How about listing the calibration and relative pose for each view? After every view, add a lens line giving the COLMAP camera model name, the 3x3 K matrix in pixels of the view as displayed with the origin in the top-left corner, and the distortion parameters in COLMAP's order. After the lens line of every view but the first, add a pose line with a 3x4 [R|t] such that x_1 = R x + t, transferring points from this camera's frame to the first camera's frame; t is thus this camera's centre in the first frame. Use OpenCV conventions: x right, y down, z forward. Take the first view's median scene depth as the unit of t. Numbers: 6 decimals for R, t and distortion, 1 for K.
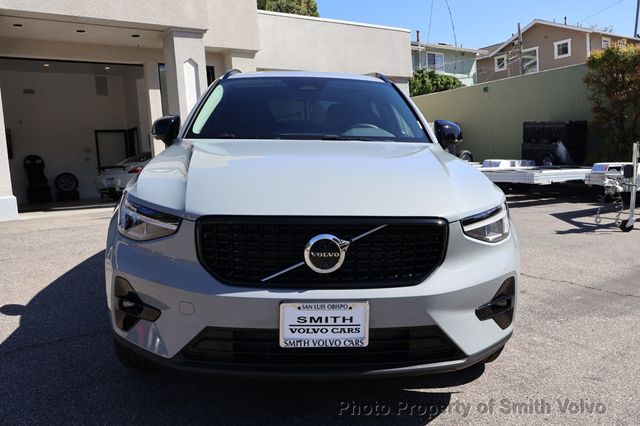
lens RADIAL K [[548.6, 0, 320.0], [0, 548.6, 213.0], [0, 0, 1]] dist [0.001648, -0.000733]
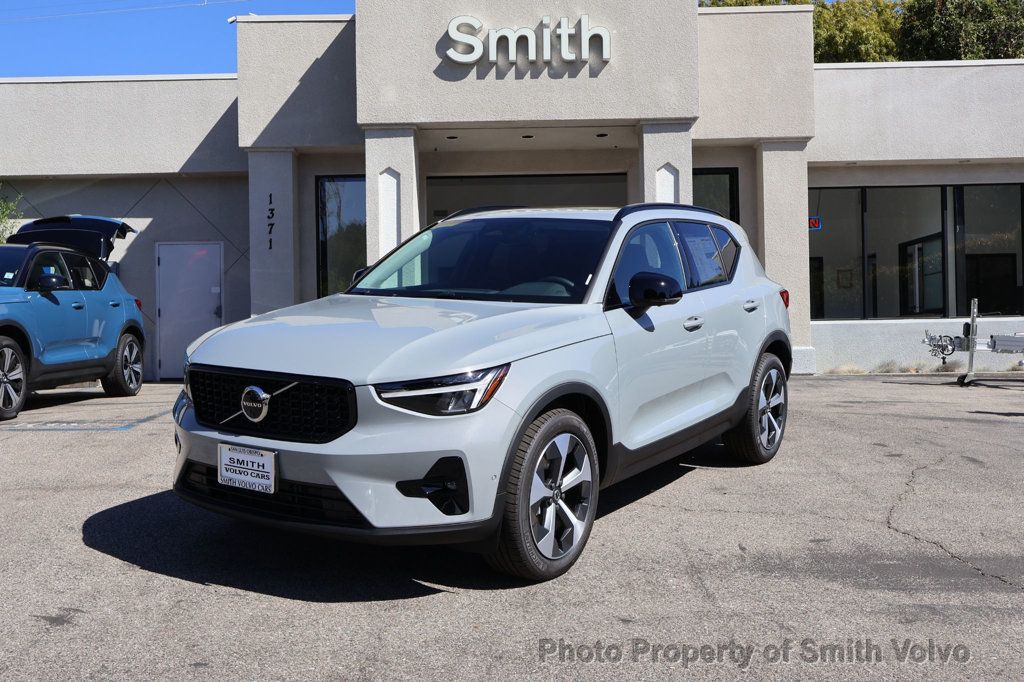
lens RADIAL K [[986.8, 0, 512.0], [0, 986.8, 341.0], [0, 0, 1]] dist [0.001989, 0.001132]
pose [[0.808164, 0.046659, -0.587107, 1.539984], [-0.084508, 0.995728, -0.037194, -0.022024], [0.582863, 0.079674, 0.808655, -0.307923]]
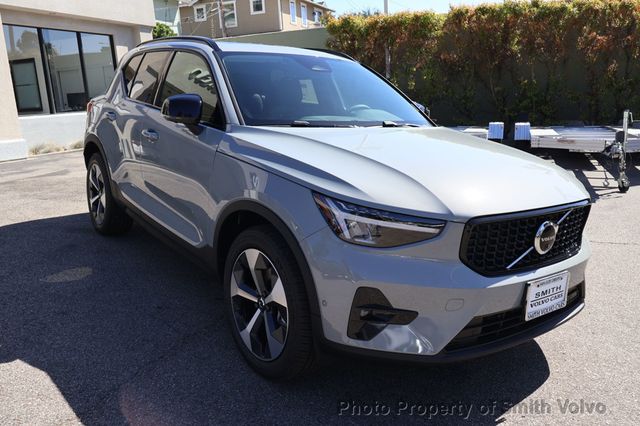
lens RADIAL K [[548.6, 0, 320.0], [0, 548.6, 213.0], [0, 0, 1]] dist [0.001648, -0.000733]
pose [[0.832793, -0.105148, 0.543507, -1.013537], [0.053000, 0.992430, 0.110788, -0.134039], [-0.551042, -0.063458, 0.832061, 0.267066]]
